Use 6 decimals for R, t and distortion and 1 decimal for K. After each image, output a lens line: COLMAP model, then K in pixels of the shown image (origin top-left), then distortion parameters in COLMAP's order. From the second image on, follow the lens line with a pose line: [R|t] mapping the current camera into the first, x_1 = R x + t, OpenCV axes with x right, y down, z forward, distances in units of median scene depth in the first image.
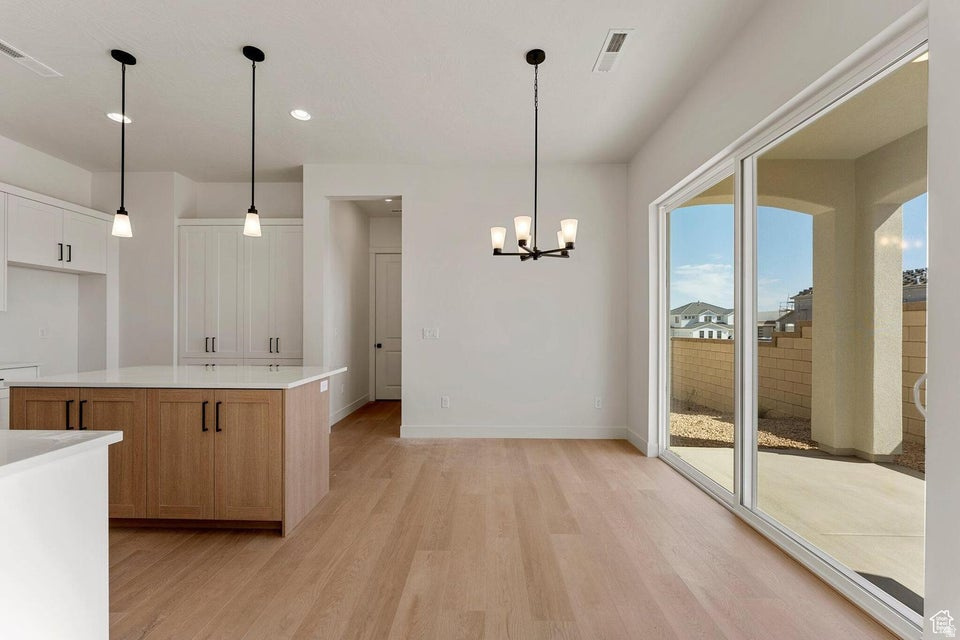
lens RADIAL K [[402.7, 0, 480.0], [0, 402.7, 320.0], [0, 0, 1]] dist [-0.000291, -0.000058]
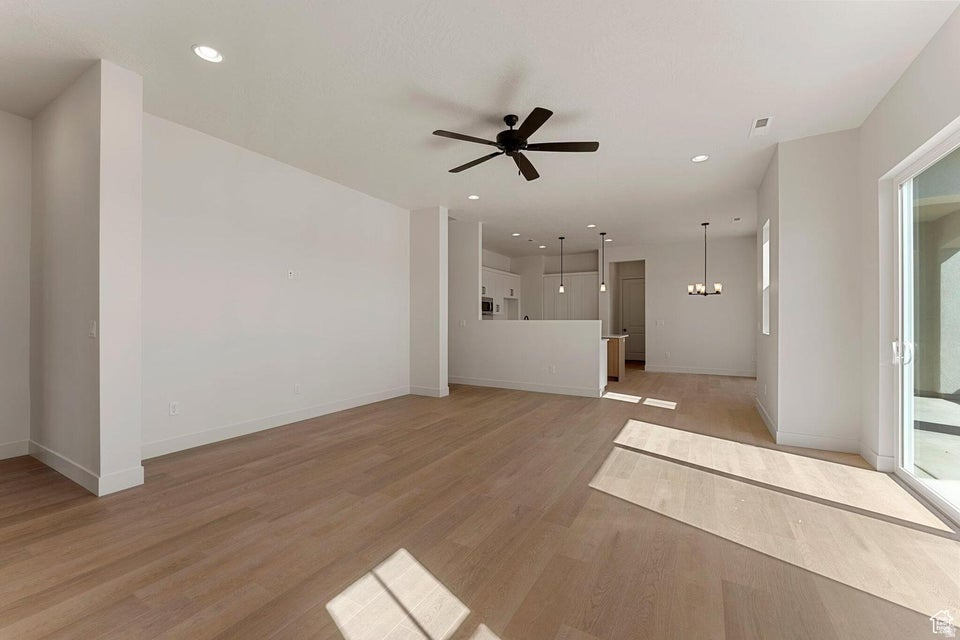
lens RADIAL K [[390.6, 0, 484.2], [0, 390.6, 321.4], [0, 0, 1]] dist [-0.001255, -0.000226]
pose [[0.880239, 0.000326, -0.474531, 0.045400], [0.010140, 0.999759, 0.019496, -0.026281], [0.474423, -0.021973, 0.880023, -1.390180]]
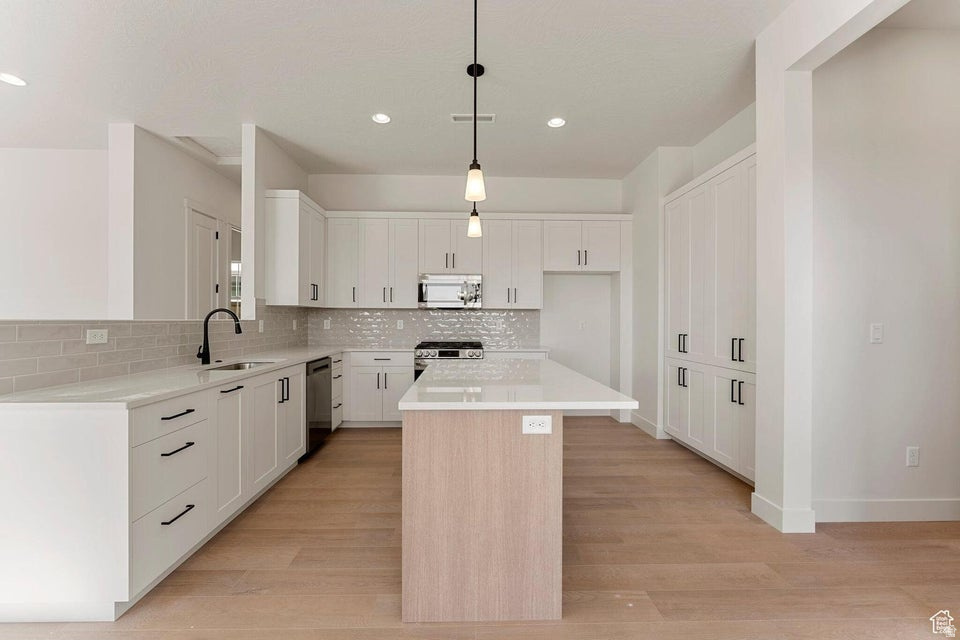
lens RADIAL K [[399.5, 0, 481.6], [0, 399.5, 321.5], [0, 0, 1]] dist [-0.001156, -0.000120]
pose [[0.046560, 0.003882, -0.998908, 0.122723], [0.013385, 0.999900, 0.004509, 0.010601], [0.998826, -0.013580, 0.046503, 0.648428]]
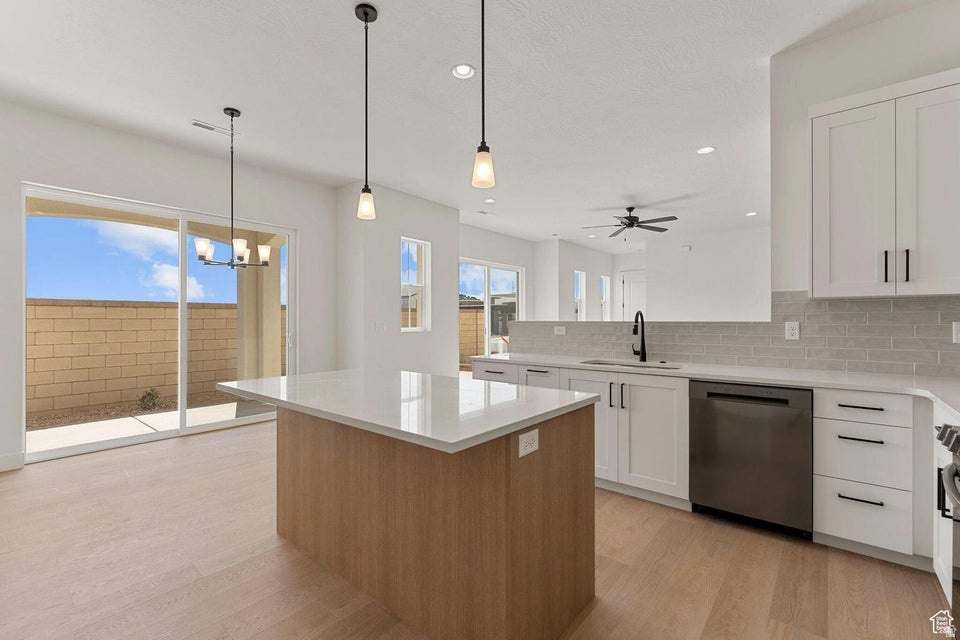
lens RADIAL K [[421.2, 0, 480.0], [0, 421.2, 320.0], [0, 0, 1]] dist [-0.000024, -0.000019]
pose [[-0.772552, -0.000723, 0.634952, -0.873886], [-0.010184, 0.999885, -0.011253, 0.014282], [-0.634870, -0.015160, -0.772470, 1.026856]]
